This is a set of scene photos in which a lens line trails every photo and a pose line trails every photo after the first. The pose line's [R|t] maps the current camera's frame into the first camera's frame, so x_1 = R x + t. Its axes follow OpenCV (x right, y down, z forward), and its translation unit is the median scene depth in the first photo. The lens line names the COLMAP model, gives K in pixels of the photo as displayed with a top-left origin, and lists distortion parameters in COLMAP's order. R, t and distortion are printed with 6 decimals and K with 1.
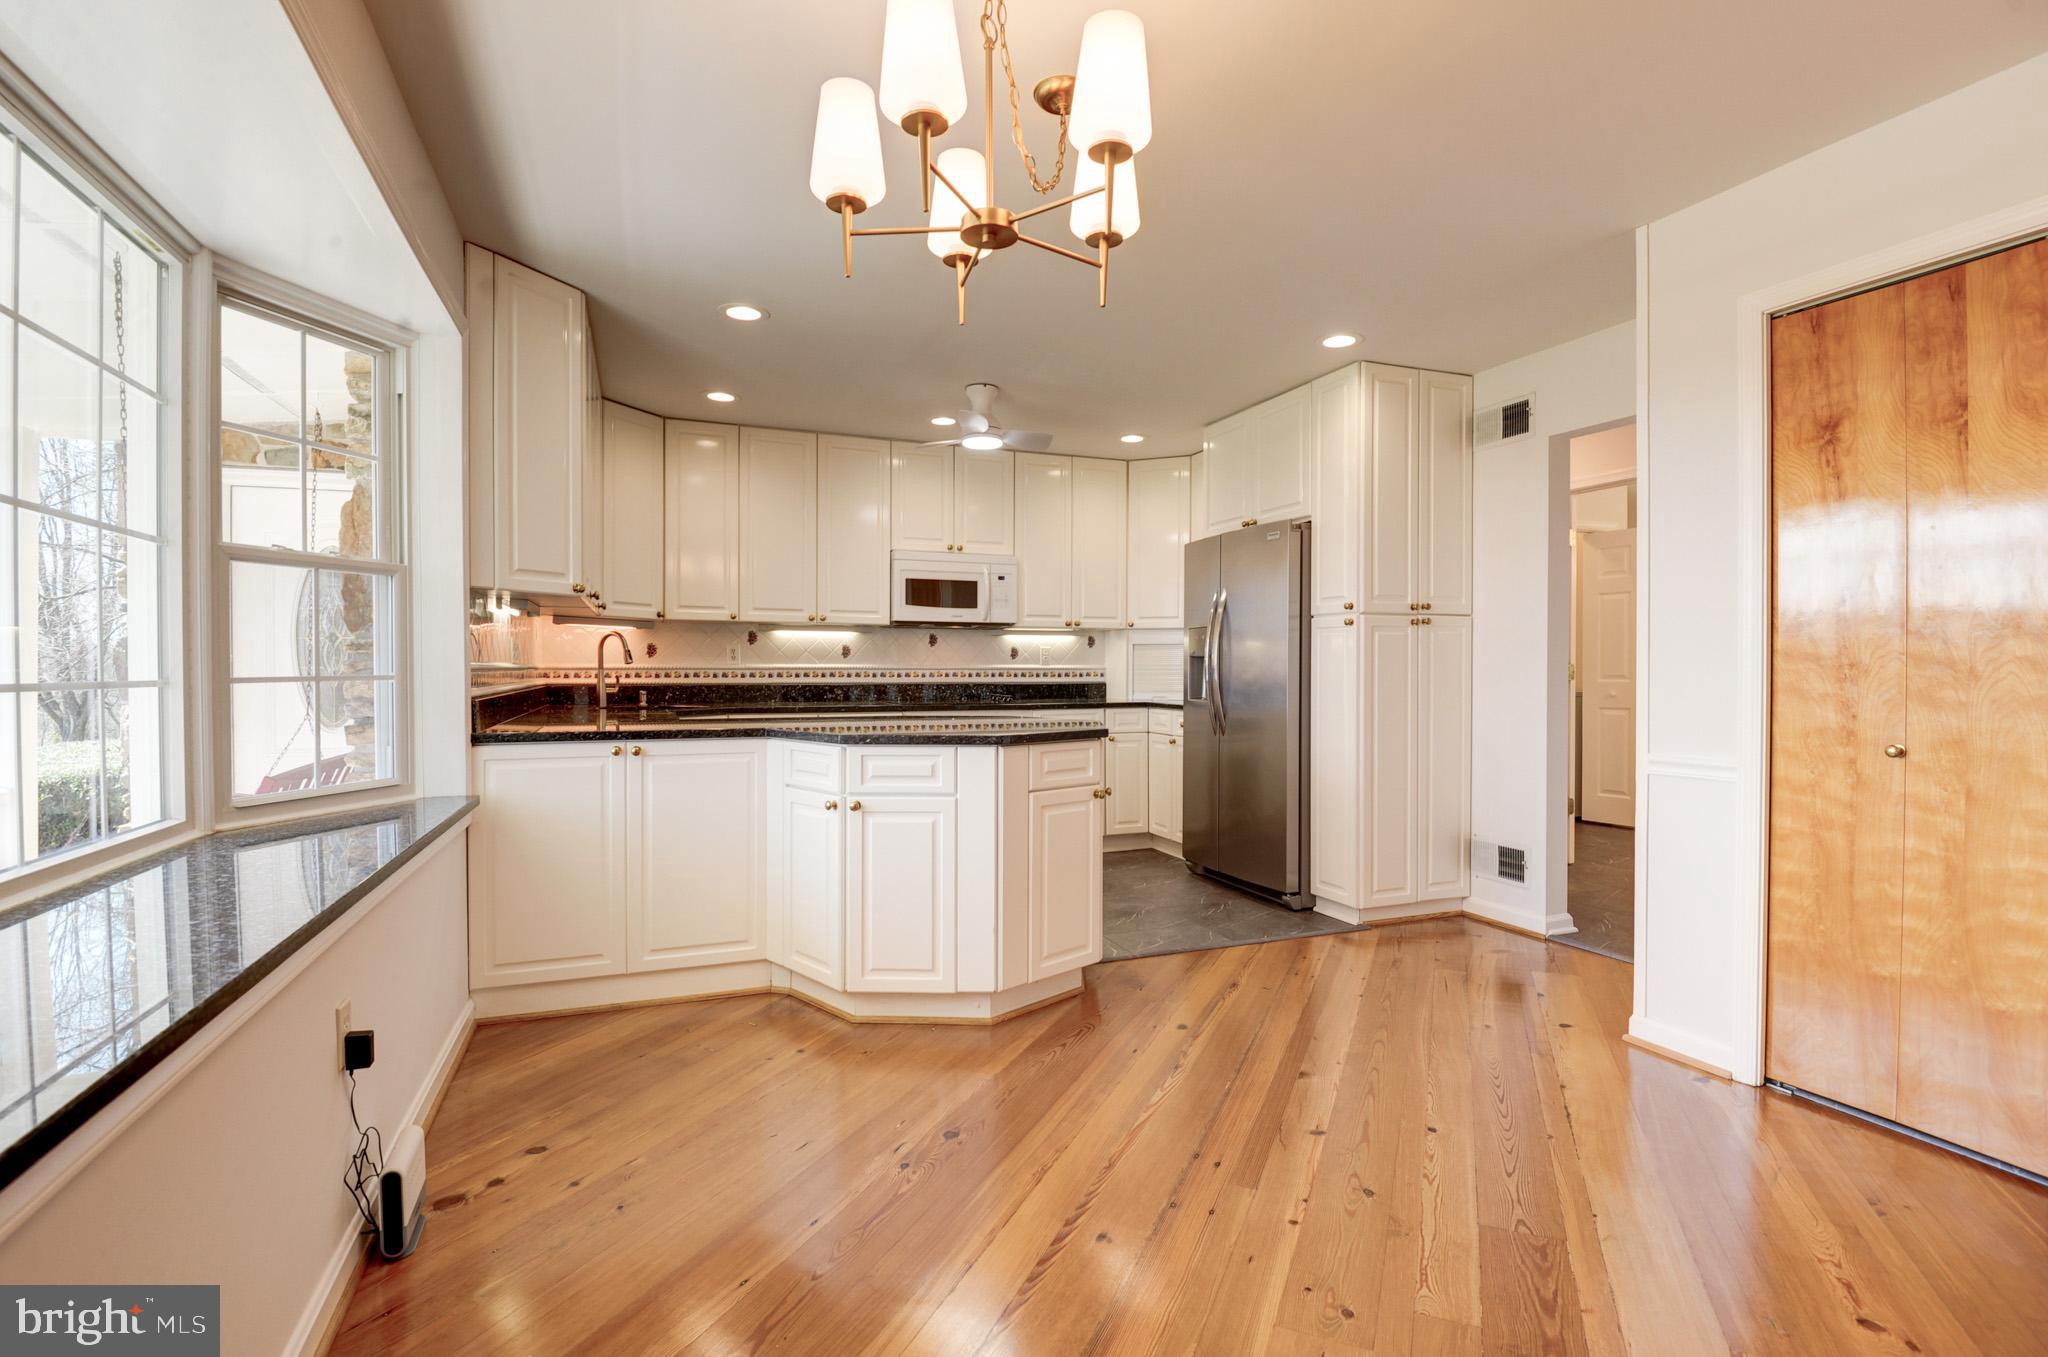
lens RADIAL K [[979.0, 0, 1023.9], [0, 979.0, 685.3], [0, 0, 1]] dist [0.000243, -0.035628]
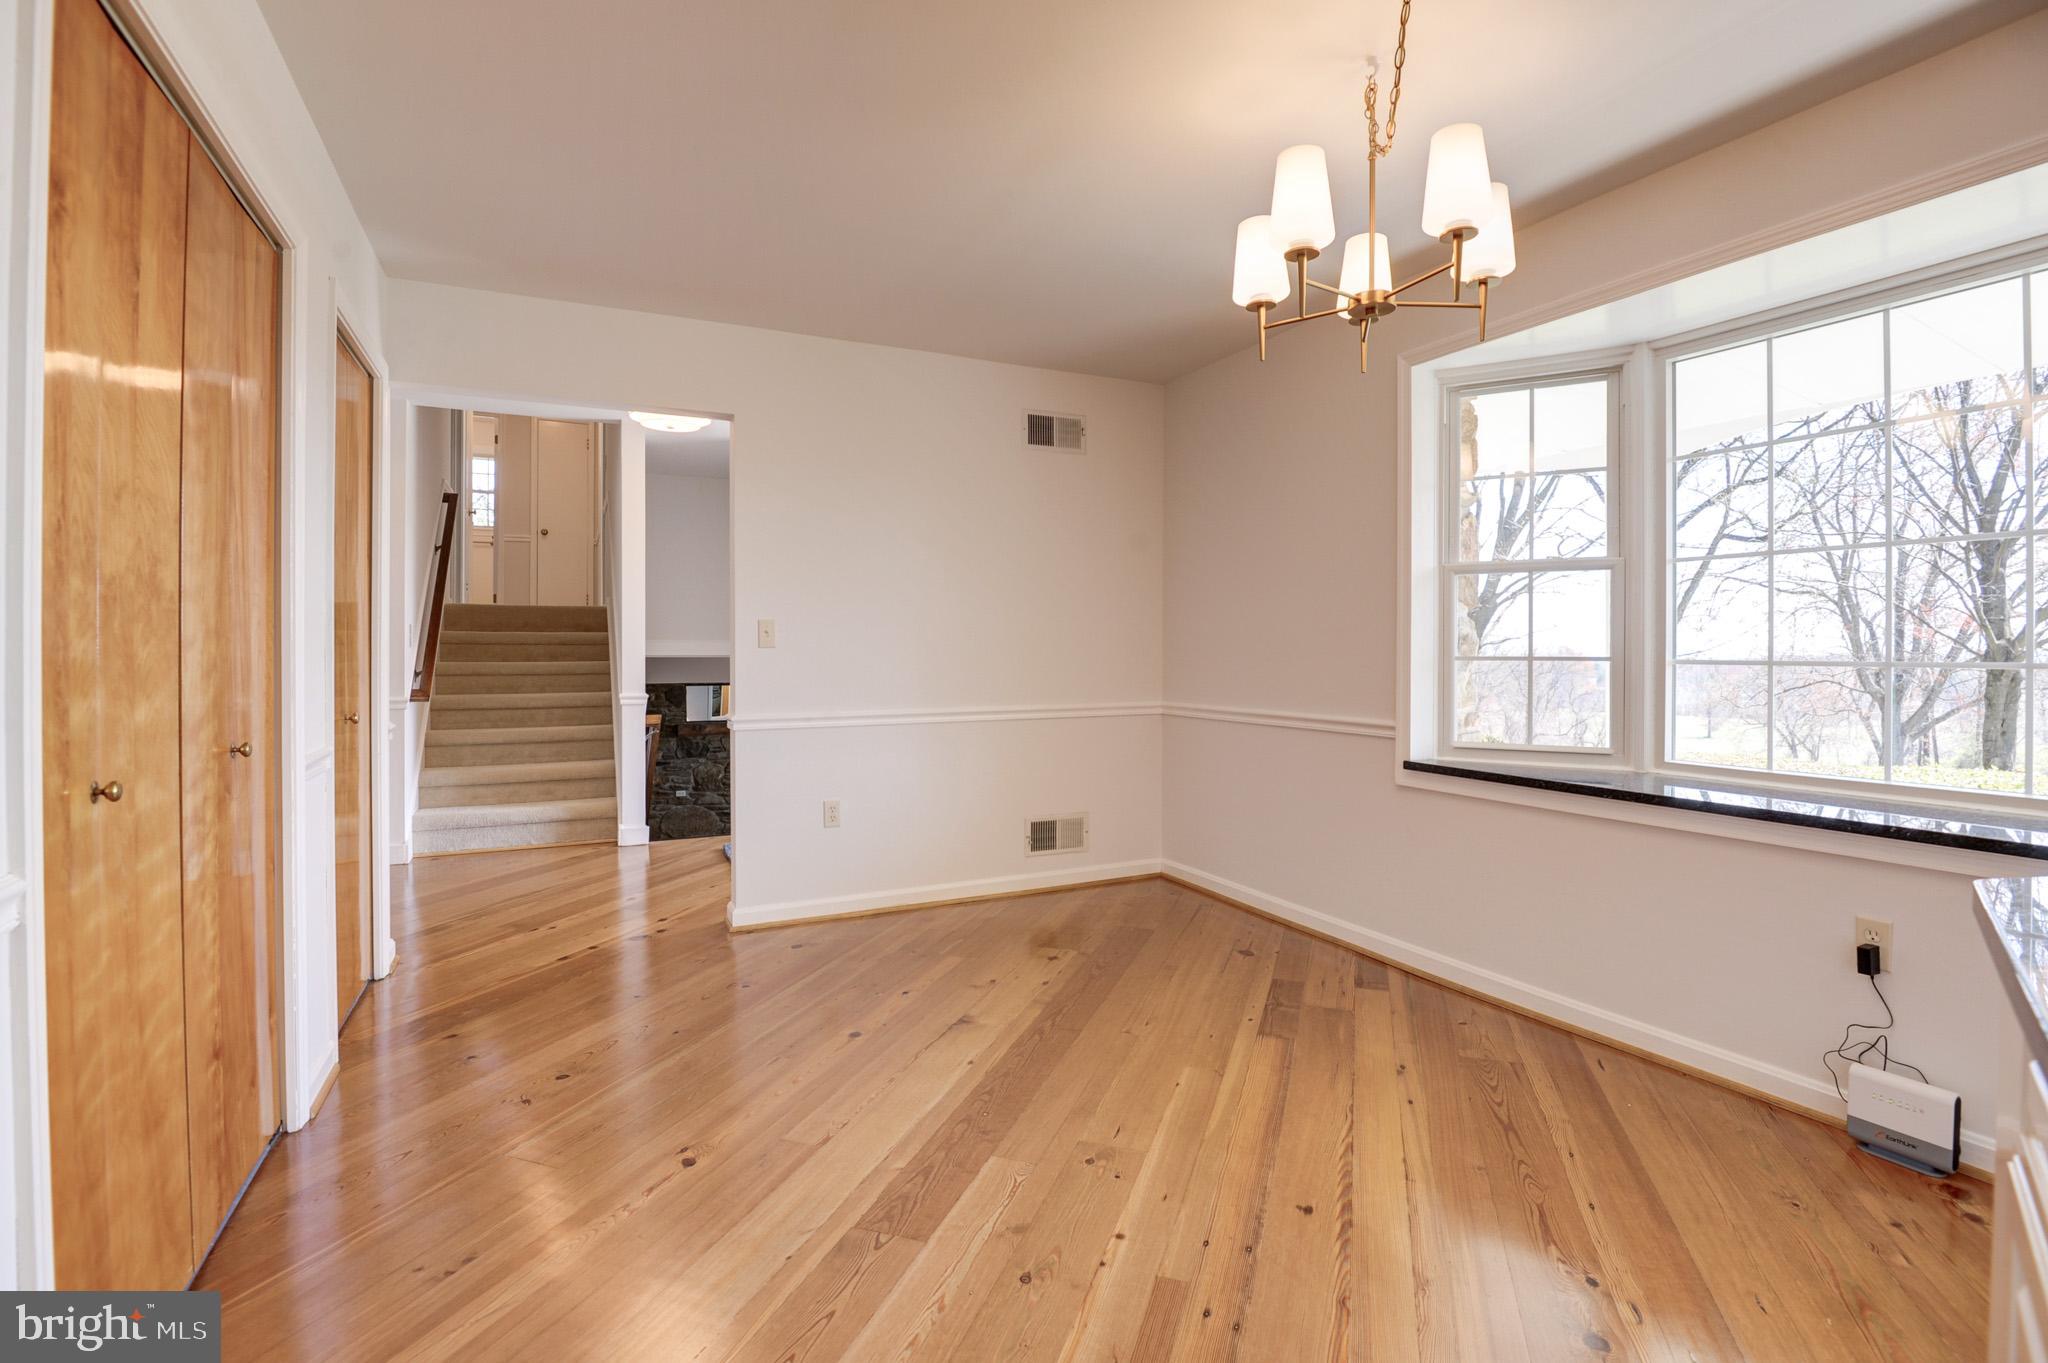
lens RADIAL K [[977.0, 0, 1054.5], [0, 977.0, 645.9], [0, 0, 1]] dist [-0.000355, -0.000045]
pose [[-0.994538, -0.001136, -0.104369, 0.155700], [-0.002422, 0.999923, 0.012203, -0.013160], [0.104347, 0.012389, -0.994464, 0.683654]]
